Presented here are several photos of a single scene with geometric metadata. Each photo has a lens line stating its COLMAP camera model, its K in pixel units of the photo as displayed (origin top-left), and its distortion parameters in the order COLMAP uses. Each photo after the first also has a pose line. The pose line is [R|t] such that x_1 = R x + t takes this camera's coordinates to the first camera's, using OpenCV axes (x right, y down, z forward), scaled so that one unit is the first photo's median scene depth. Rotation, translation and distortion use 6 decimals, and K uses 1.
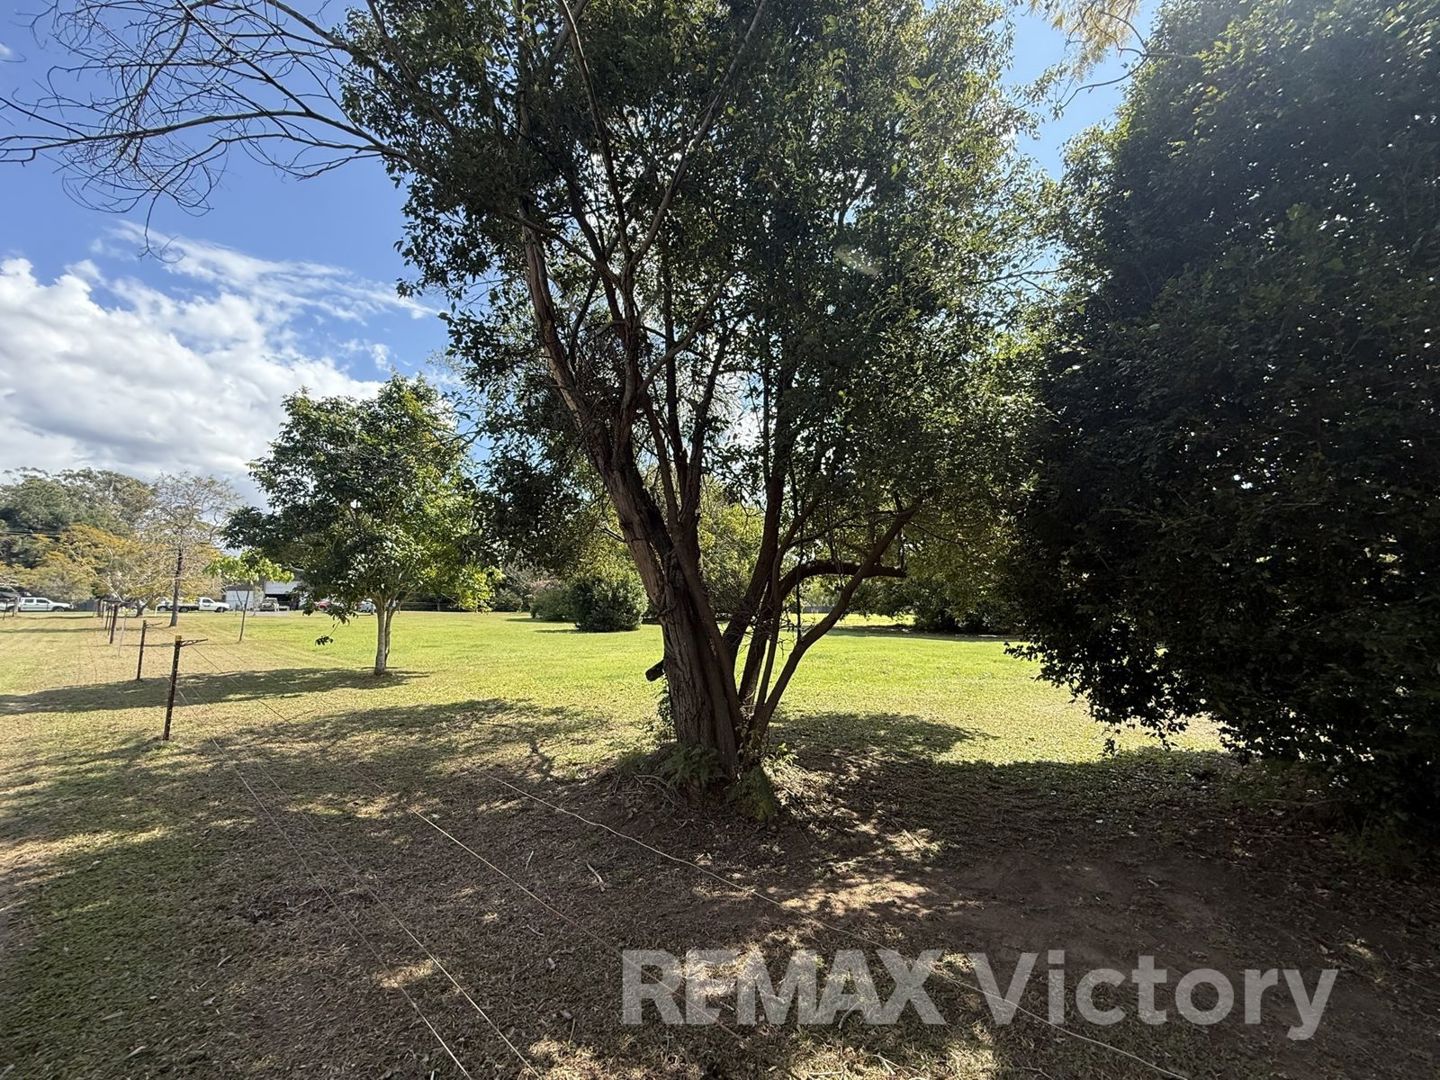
lens RADIAL K [[576.2, 0, 715.4], [0, 576.2, 549.6], [0, 0, 1]] dist [0.002841, 0.000111]
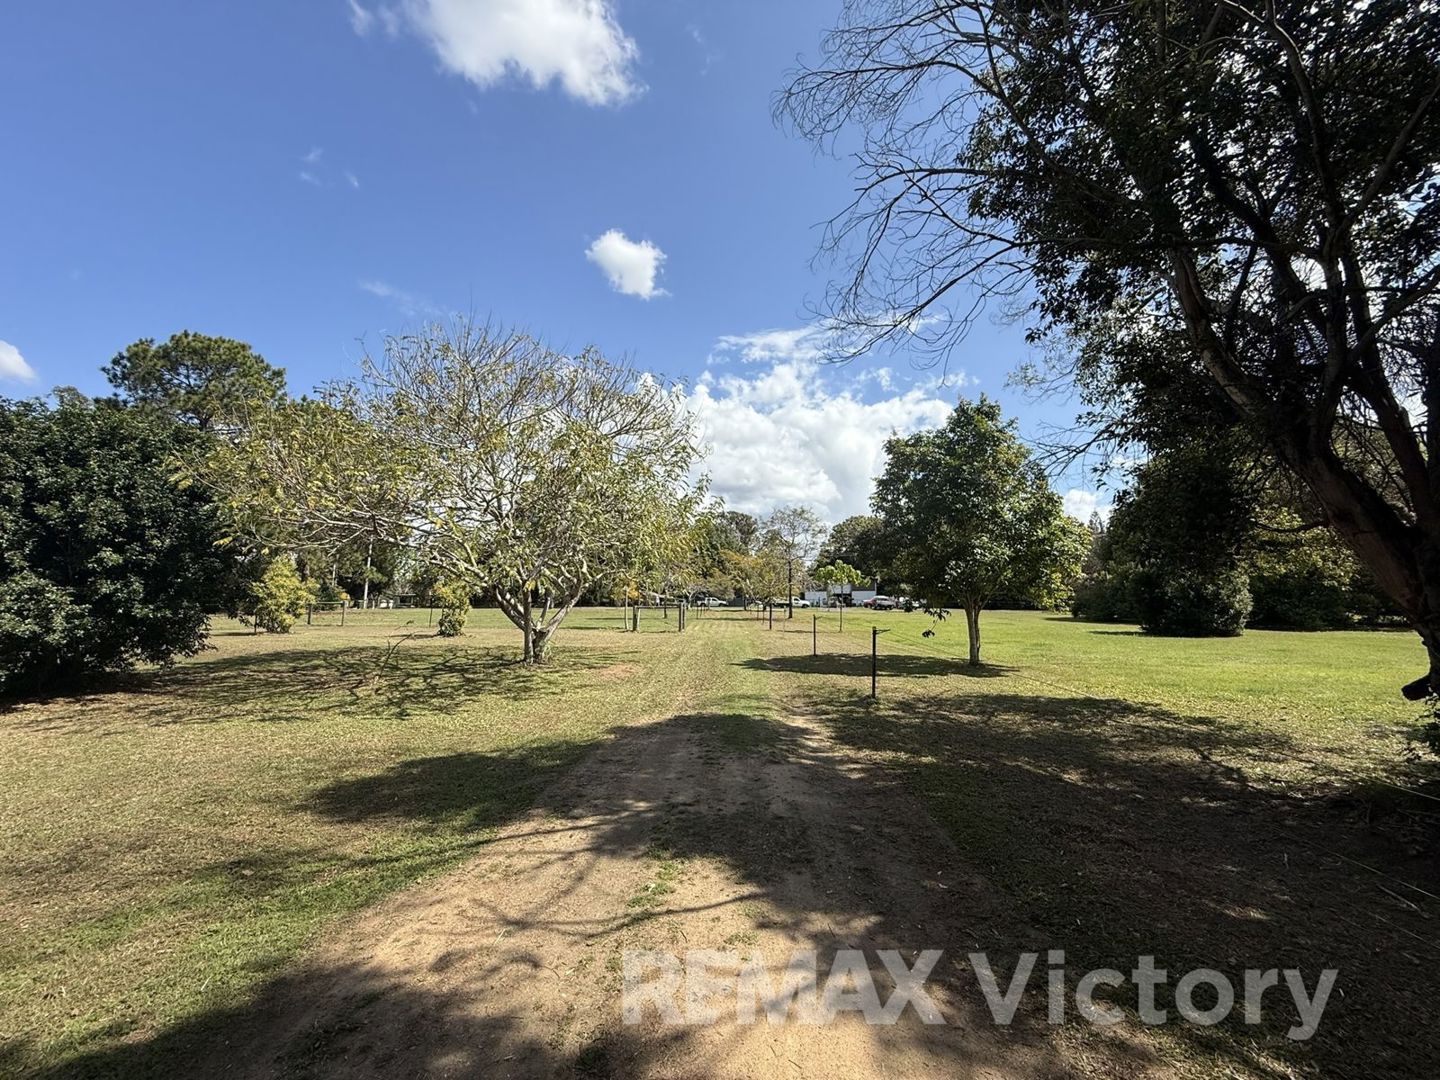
lens RADIAL K [[576.2, 0, 715.4], [0, 576.2, 549.6], [0, 0, 1]] dist [0.002841, 0.000111]
pose [[0.670051, -0.066940, -0.739291, -0.066251], [0.070446, 0.997165, -0.026442, -0.017508], [0.738965, -0.034362, 0.672867, -0.134856]]
